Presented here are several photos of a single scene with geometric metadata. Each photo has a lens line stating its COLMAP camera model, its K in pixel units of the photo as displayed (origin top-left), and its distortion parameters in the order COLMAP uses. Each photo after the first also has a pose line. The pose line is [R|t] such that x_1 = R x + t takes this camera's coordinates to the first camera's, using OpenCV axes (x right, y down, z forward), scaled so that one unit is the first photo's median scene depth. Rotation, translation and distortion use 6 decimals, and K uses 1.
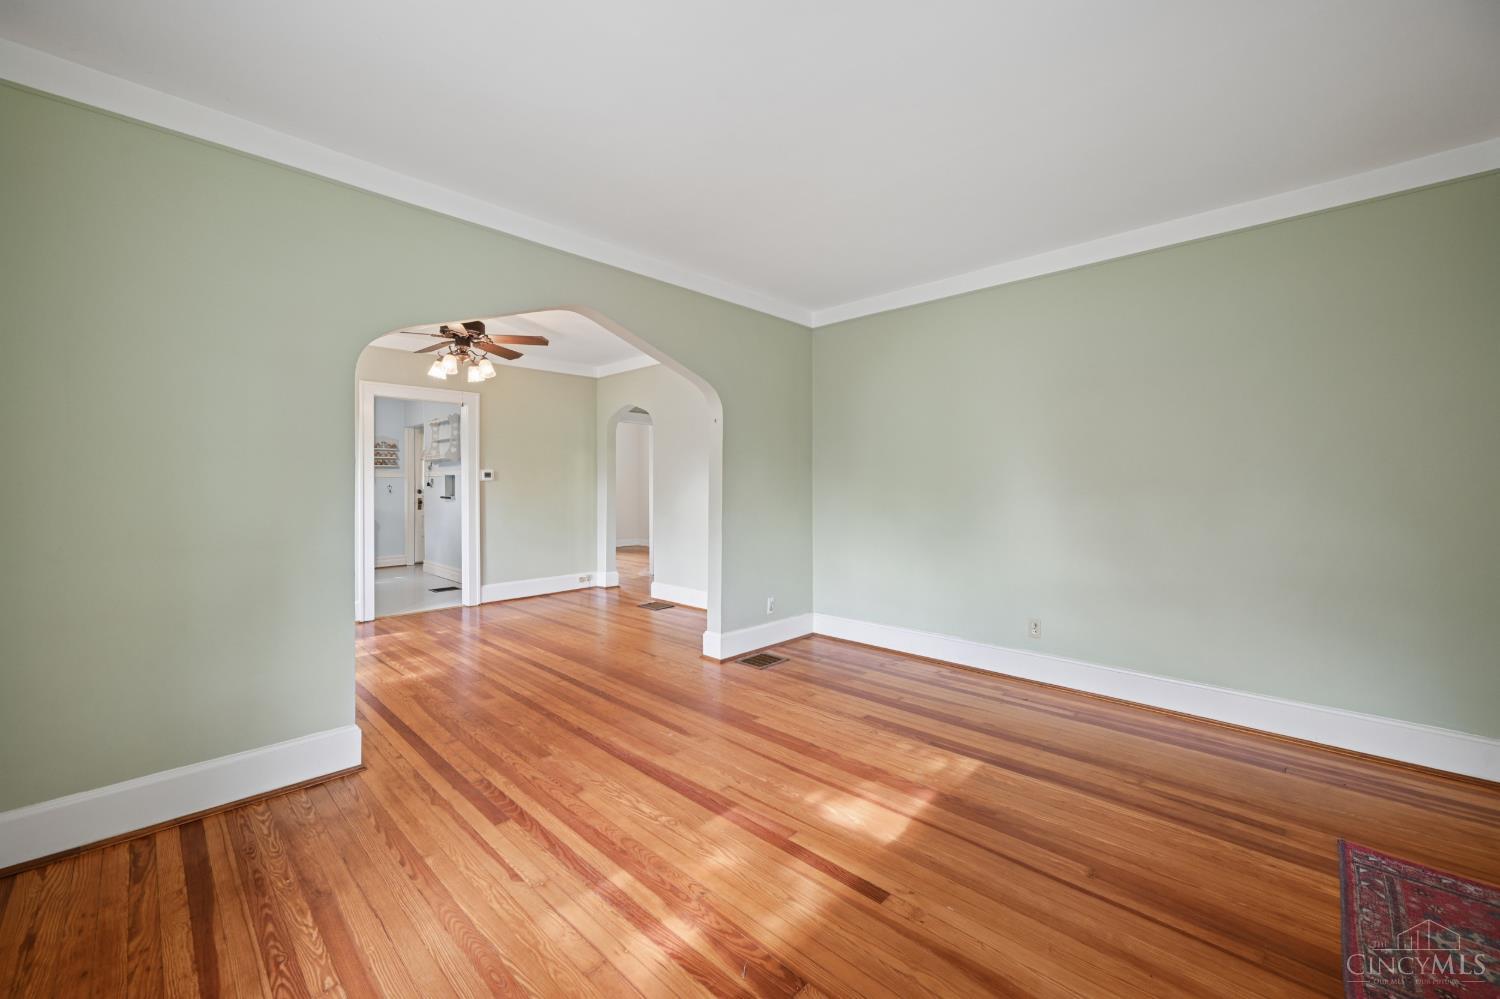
lens RADIAL K [[593.0, 0, 758.7], [0, 593.0, 499.7], [0, 0, 1]] dist [-0.000003, 0.000329]
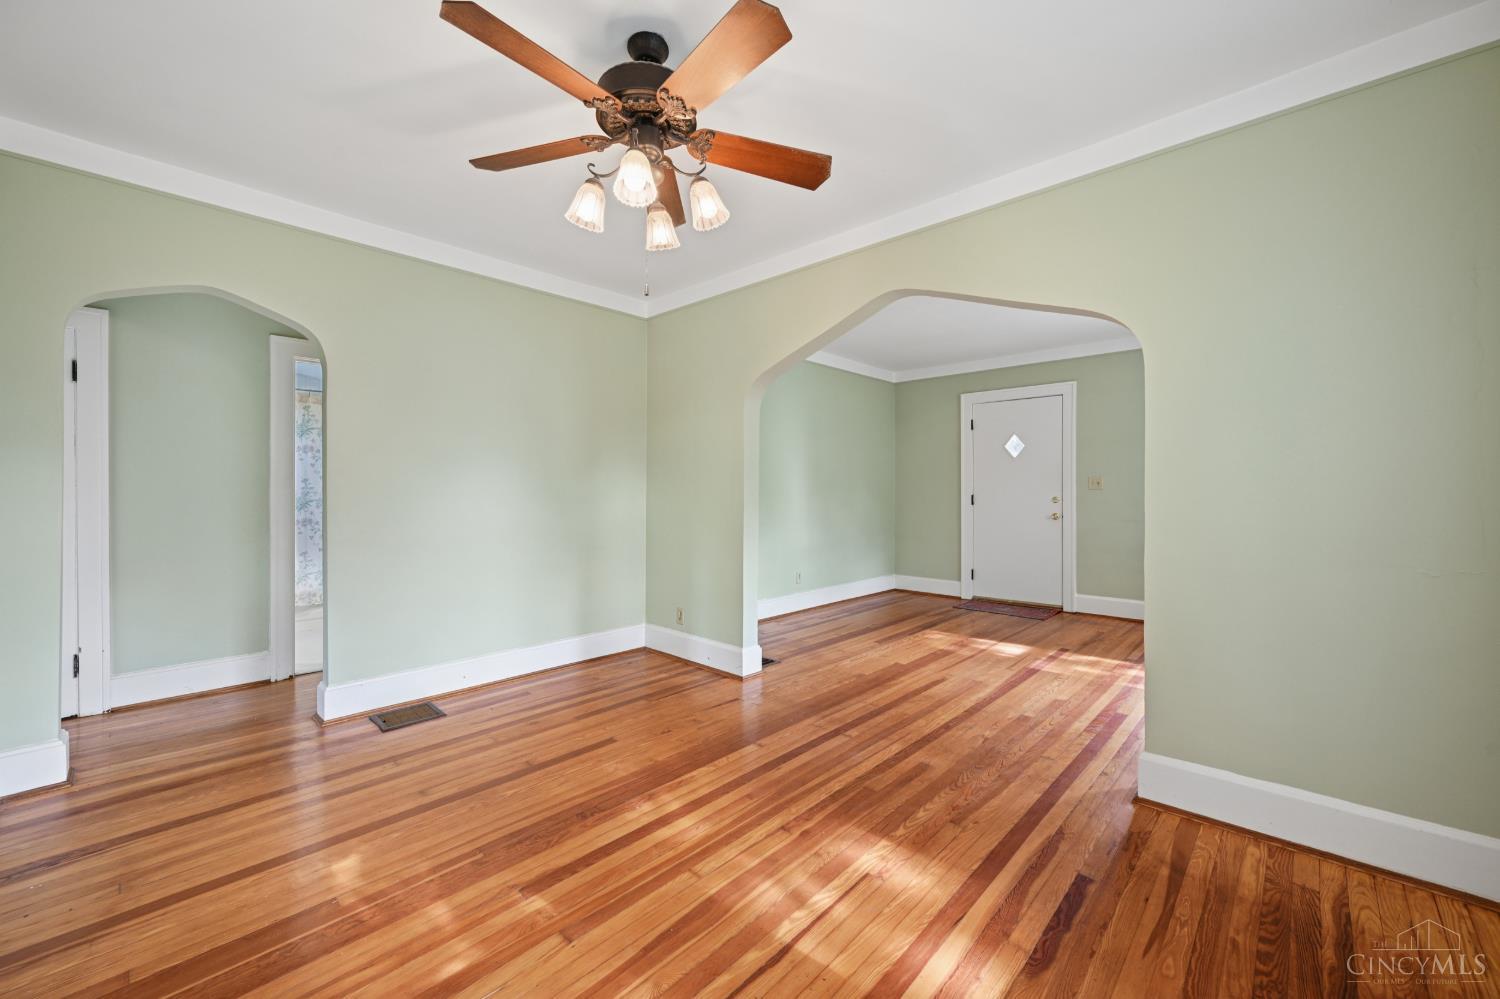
lens RADIAL K [[593.0, 0, 749.2], [0, 593.0, 491.4], [0, 0, 1]] dist [-0.000003, 0.000329]
pose [[-0.006334, 0.001720, 0.999978, -1.322691], [0.021996, 0.999757, -0.001580, -0.017960], [-0.999738, 0.021985, -0.006370, 1.339874]]
